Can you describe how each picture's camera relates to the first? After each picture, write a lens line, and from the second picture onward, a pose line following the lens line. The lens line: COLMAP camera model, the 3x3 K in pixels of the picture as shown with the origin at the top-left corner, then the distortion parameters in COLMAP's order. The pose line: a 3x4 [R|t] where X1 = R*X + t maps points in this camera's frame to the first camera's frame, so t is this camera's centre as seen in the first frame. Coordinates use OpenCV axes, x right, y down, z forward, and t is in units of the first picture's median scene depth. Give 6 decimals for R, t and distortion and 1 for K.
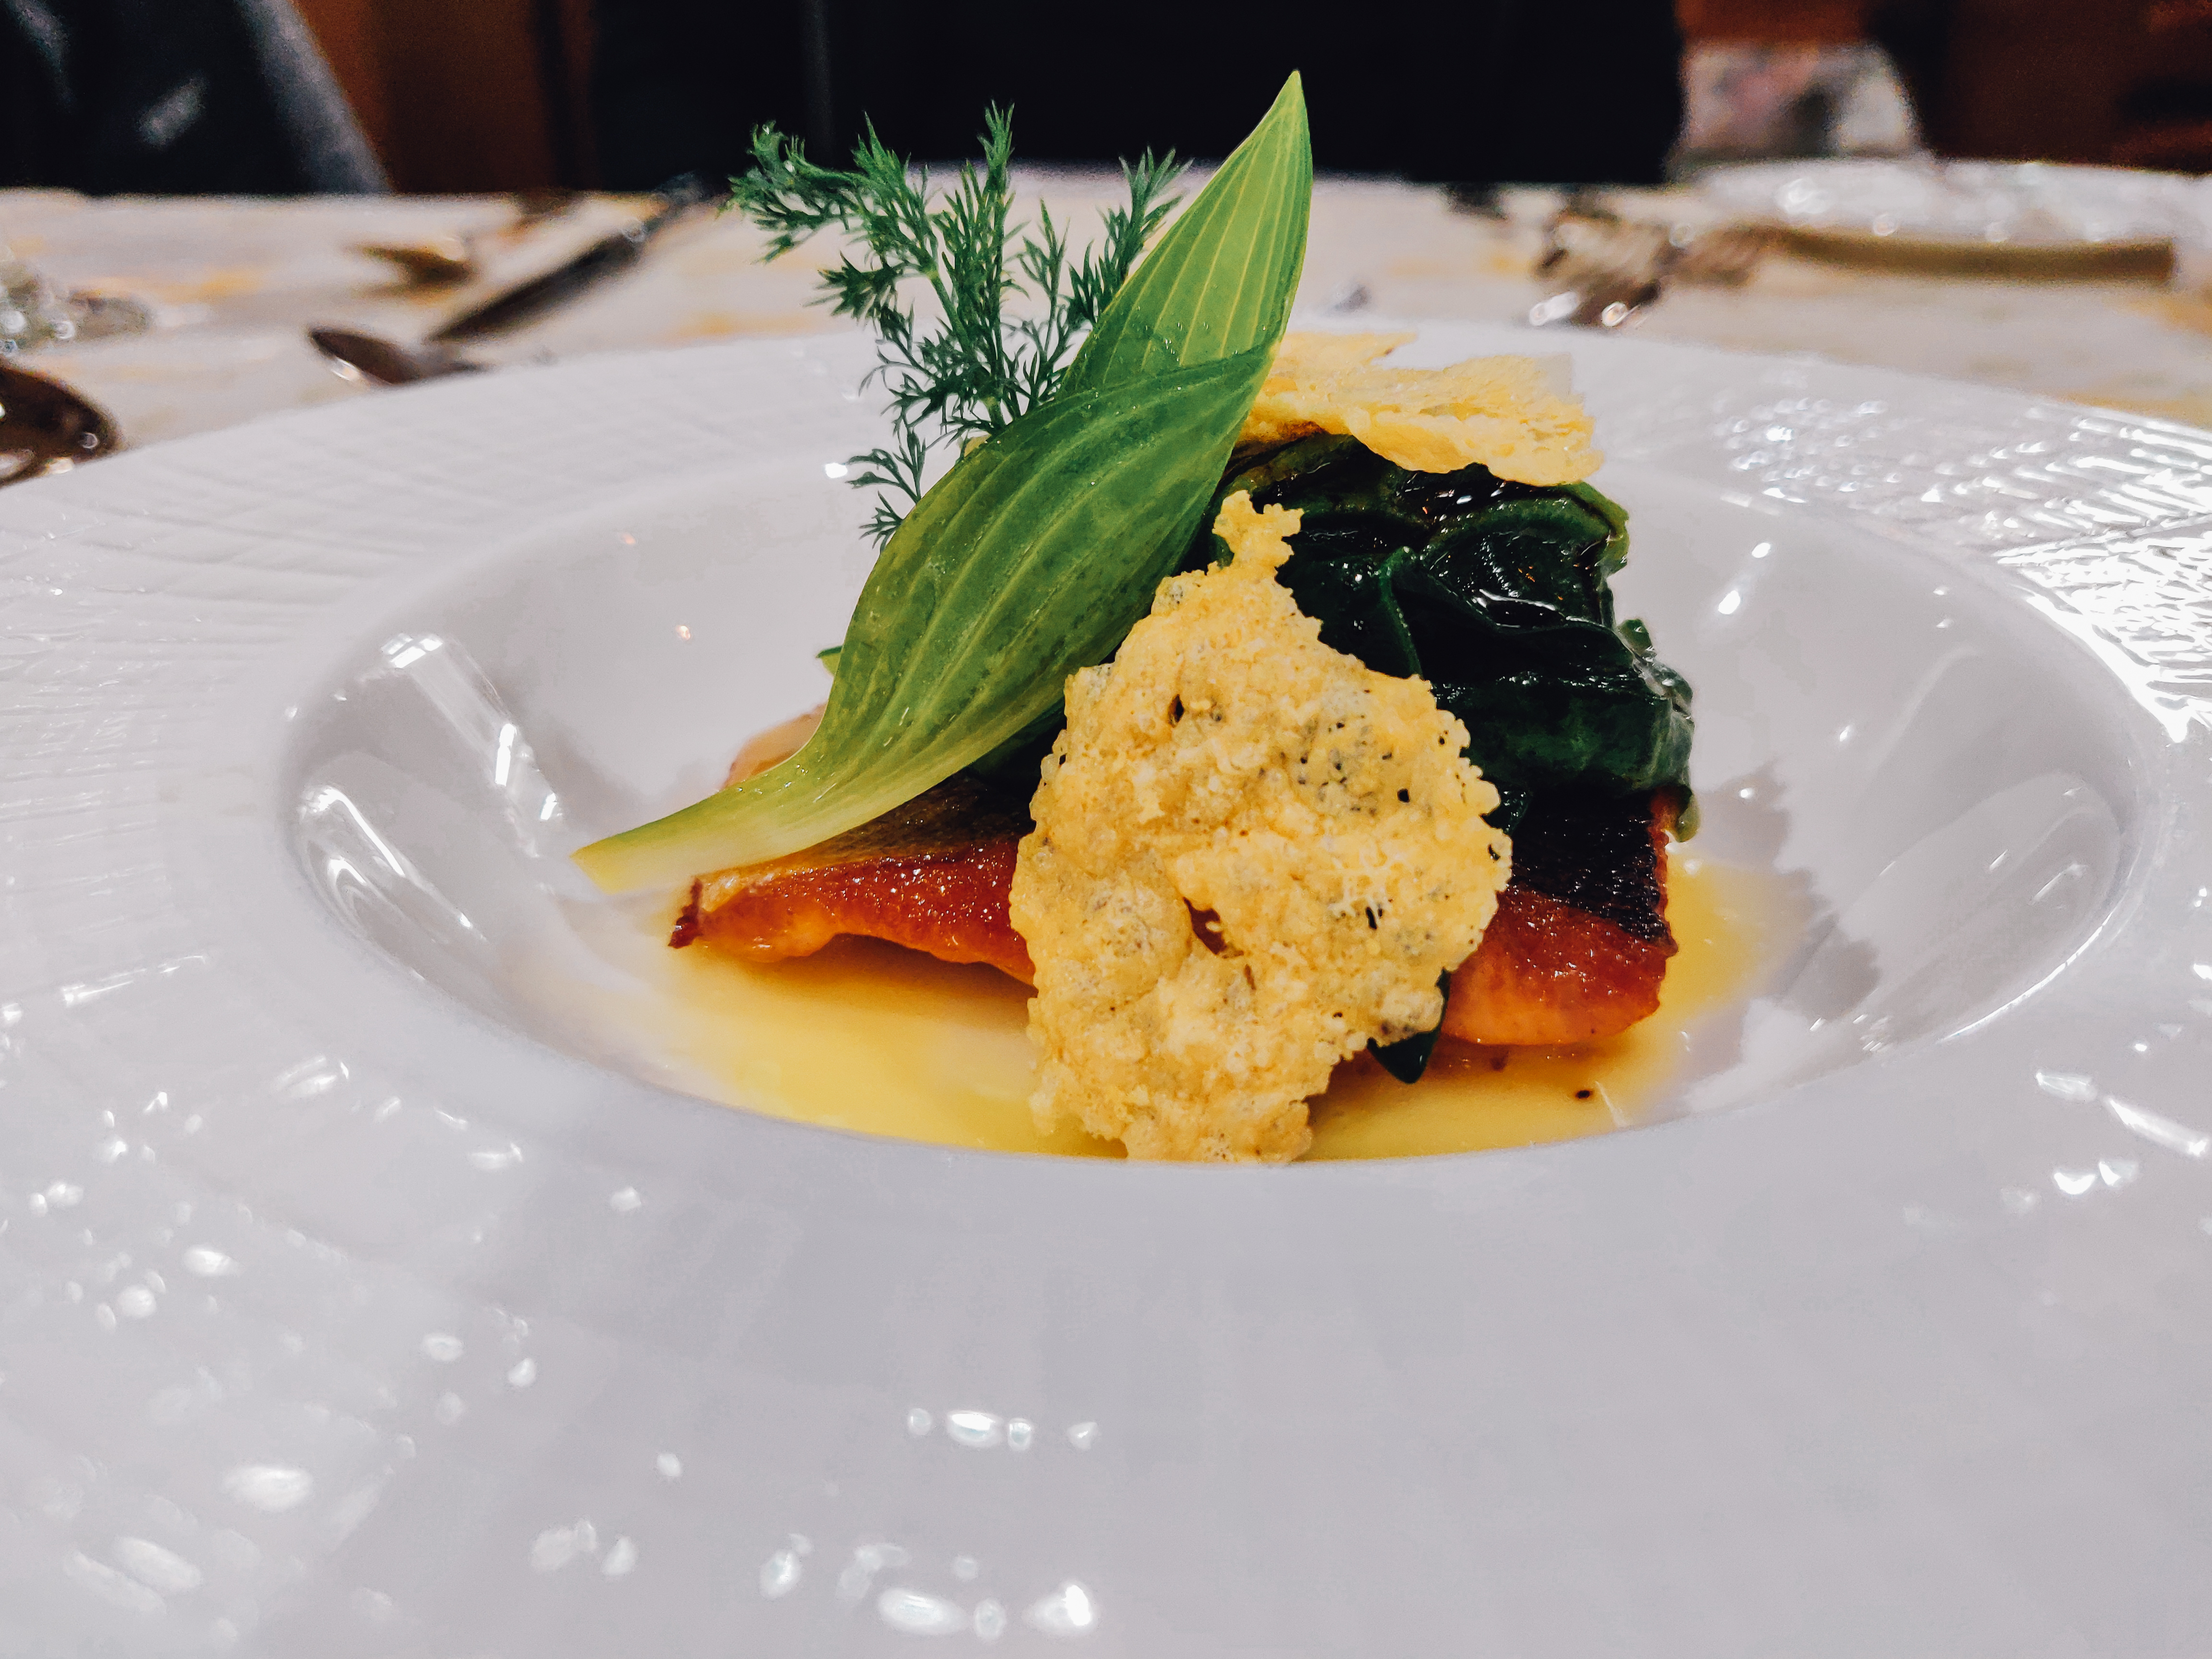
lens RADIAL K [[1701.0, 0, 1158.3], [0, 1701.0, 830.5], [0, 0, 1]] dist [0.047146, -0.000525]
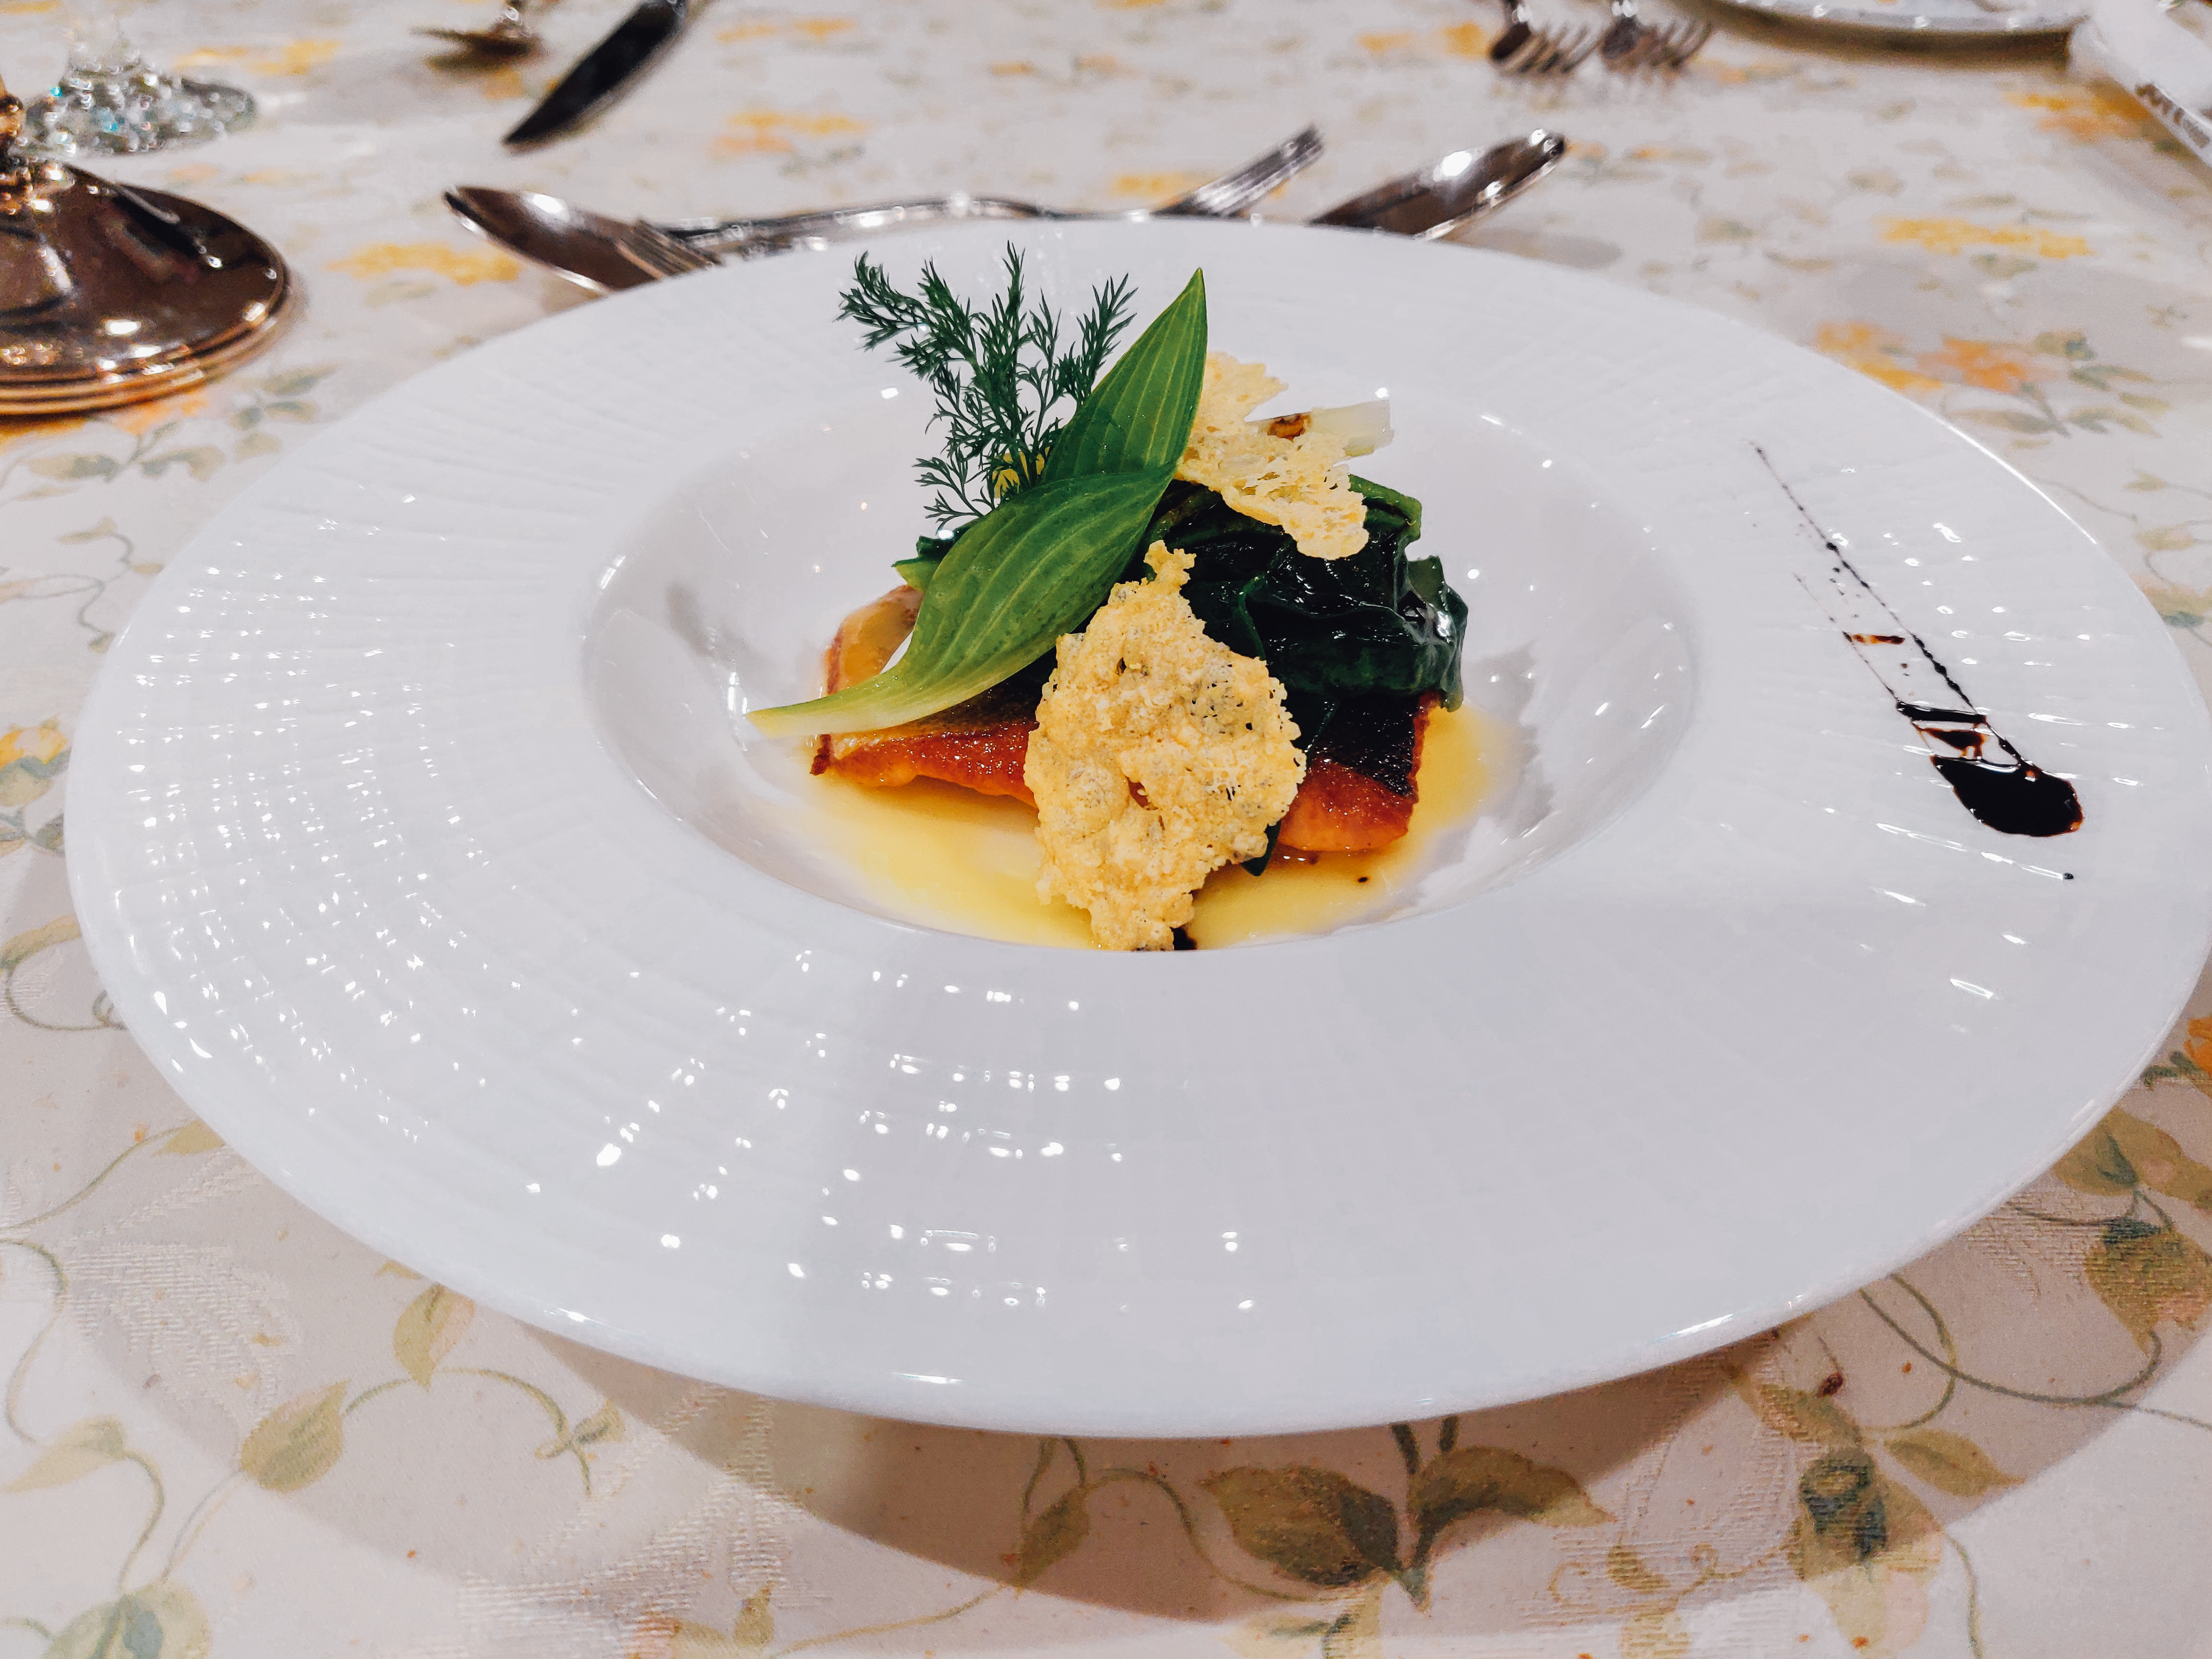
lens RADIAL K [[1701.0, 0, 1158.3], [0, 1701.0, 830.5], [0, 0, 1]] dist [0.047146, -0.000525]
pose [[0.999911, 0.013285, -0.000784, 0.051001], [-0.012817, 0.977202, 0.211923, -0.271829], [0.003581, -0.211894, 0.977286, -0.701069]]
